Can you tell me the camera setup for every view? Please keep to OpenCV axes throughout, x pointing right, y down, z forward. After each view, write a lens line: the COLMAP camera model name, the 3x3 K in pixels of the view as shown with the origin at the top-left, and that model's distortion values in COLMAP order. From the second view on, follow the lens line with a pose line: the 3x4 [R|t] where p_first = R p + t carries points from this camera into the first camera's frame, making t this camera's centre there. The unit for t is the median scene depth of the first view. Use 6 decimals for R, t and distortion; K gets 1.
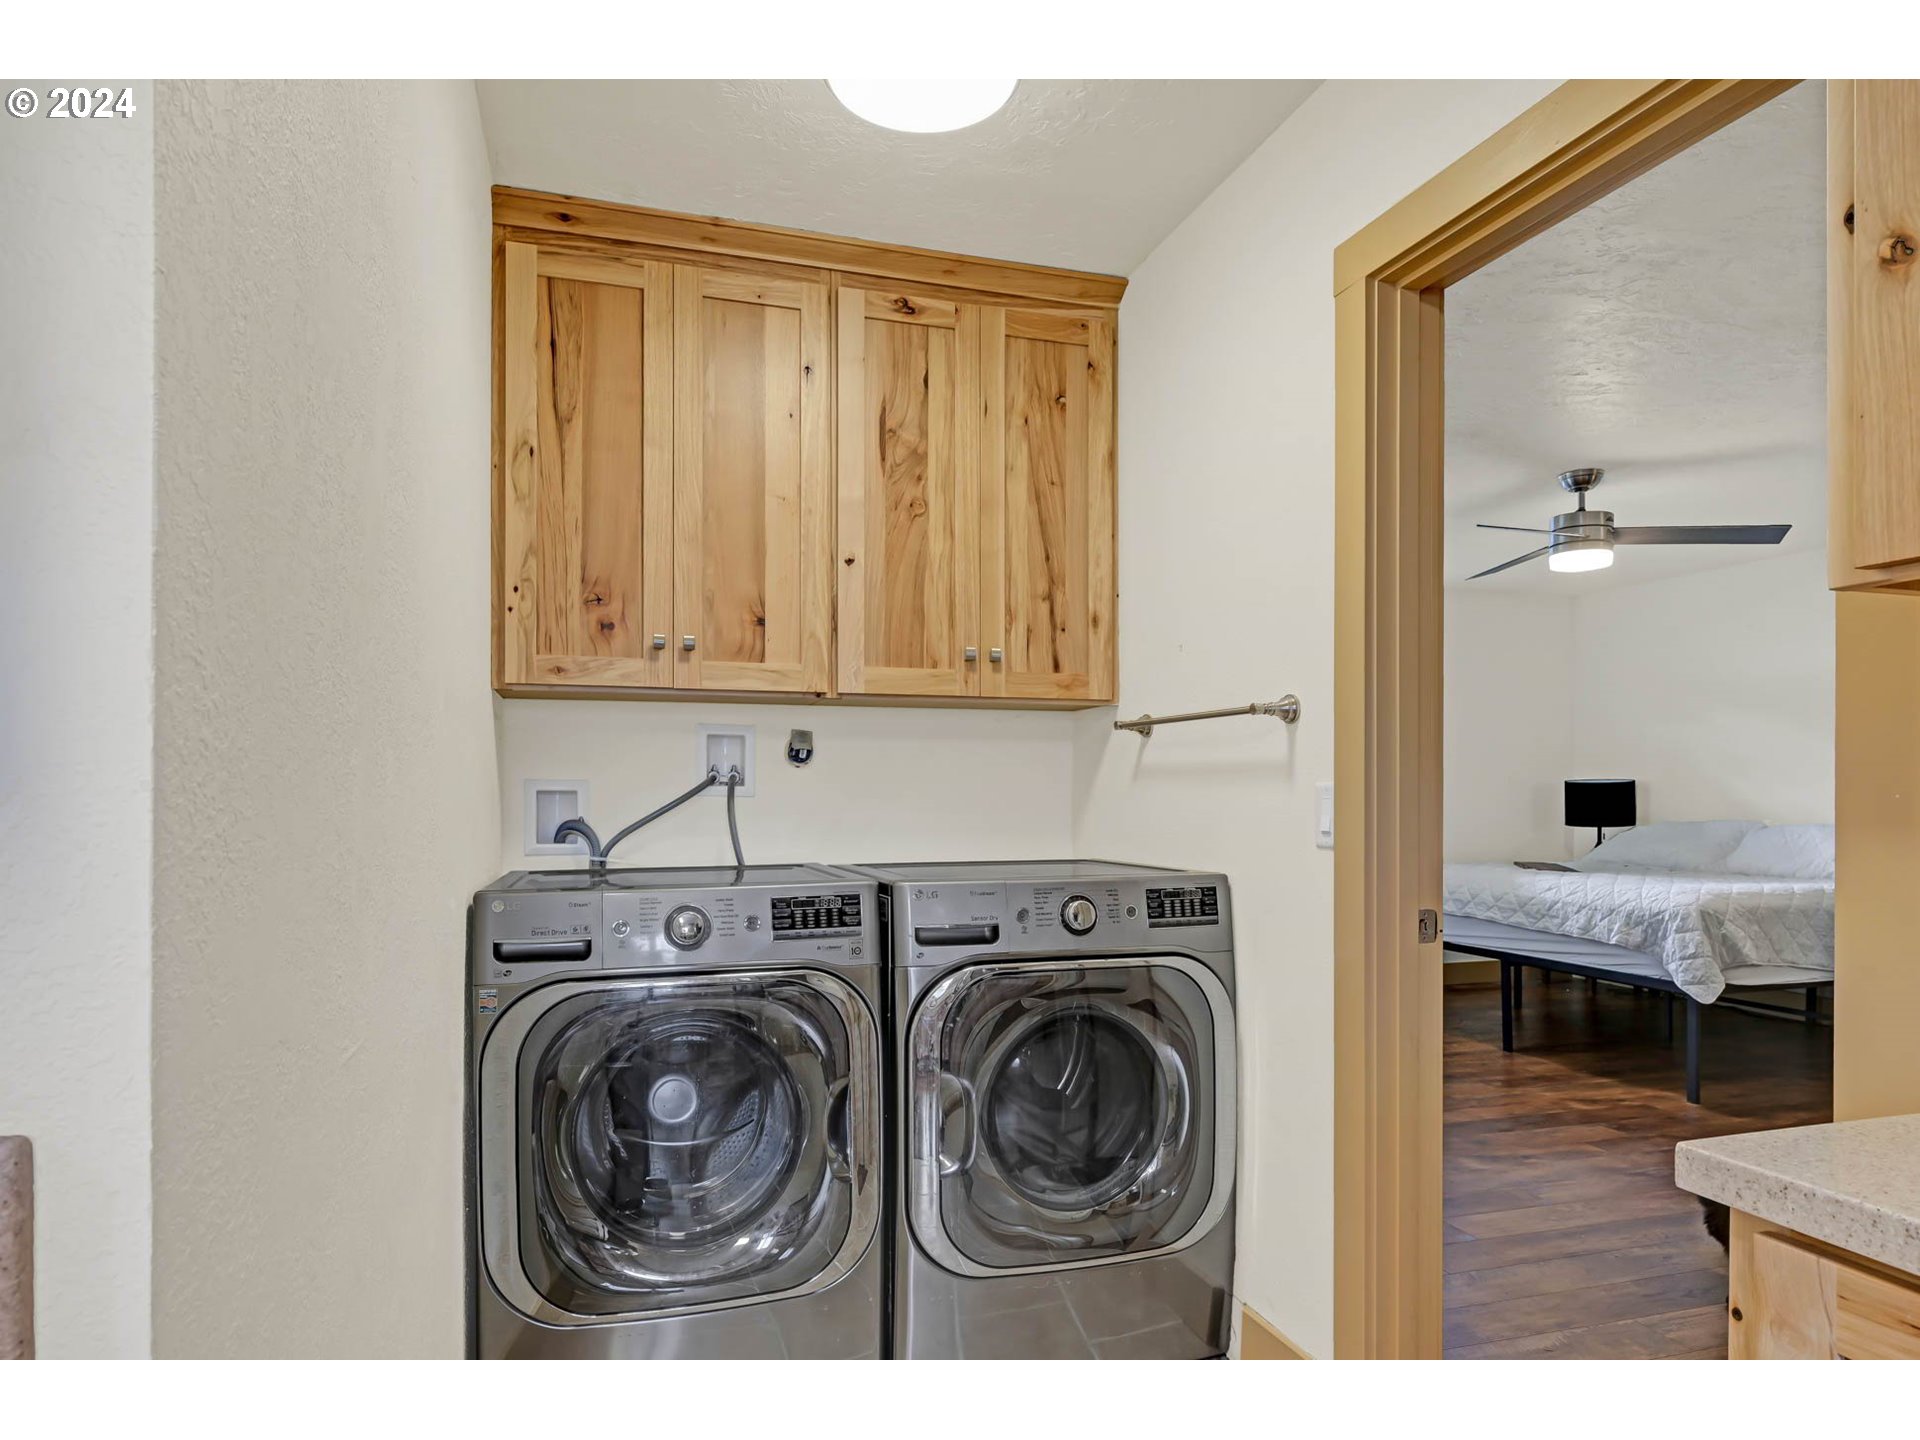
lens RADIAL K [[1146.7, 0, 950.1], [0, 1146.7, 799.7], [0, 0, 1]] dist [-0.001241, 0.000138]
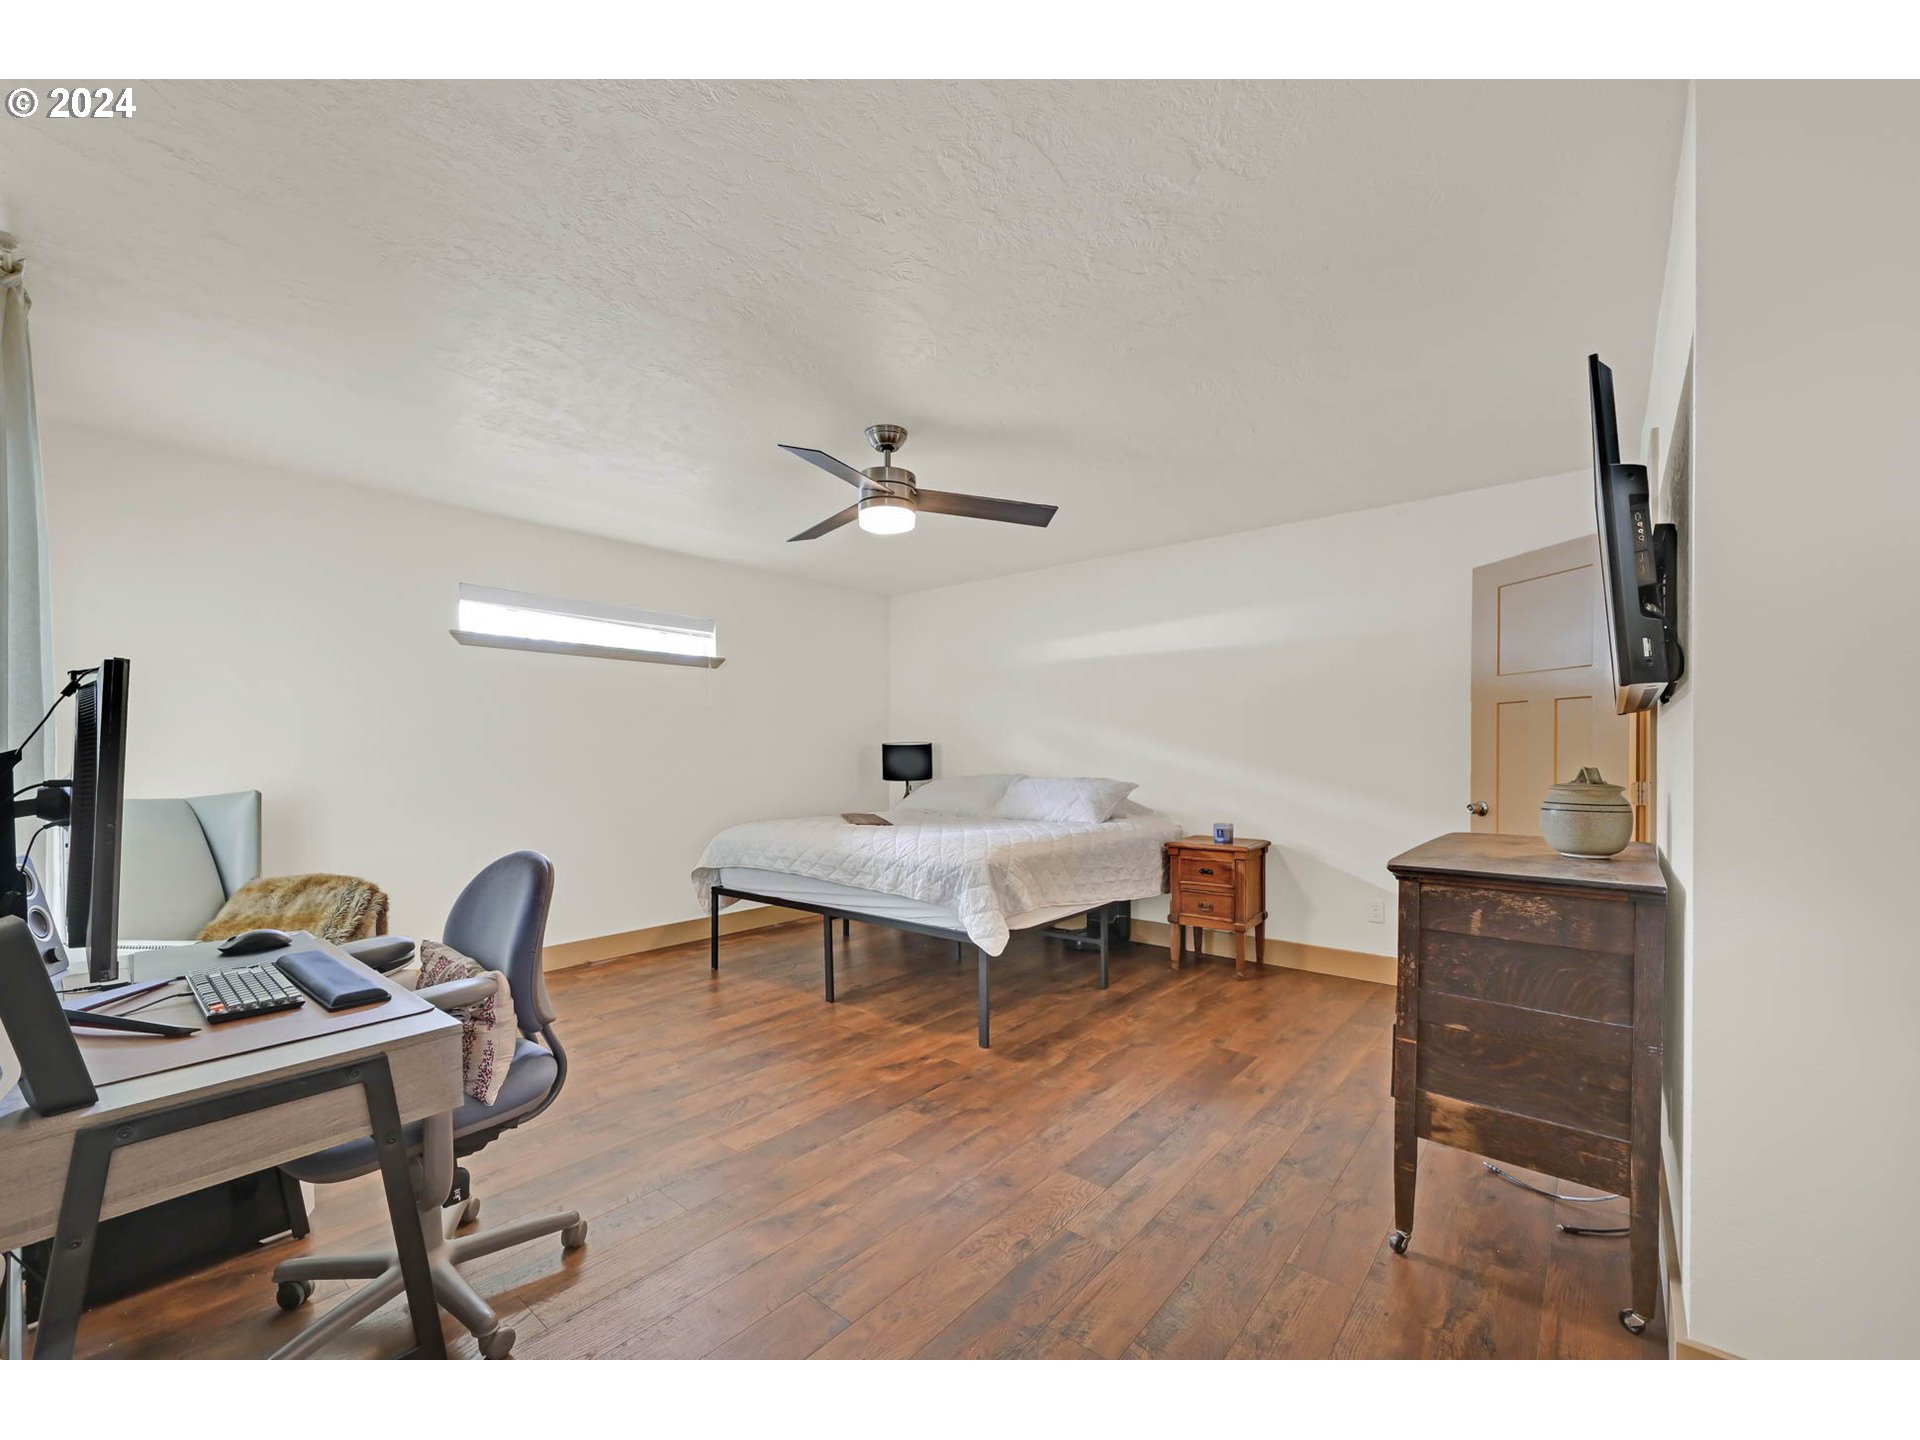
lens RADIAL K [[765.9, 0, 964.2], [0, 765.9, 724.4], [0, 0, 1]] dist [-0.000991, -0.000202]
pose [[0.833724, 0.017364, 0.551908, 0.236793], [0.006701, 0.999114, -0.041557, -0.003109], [-0.552140, 0.038345, 0.832869, 0.407029]]
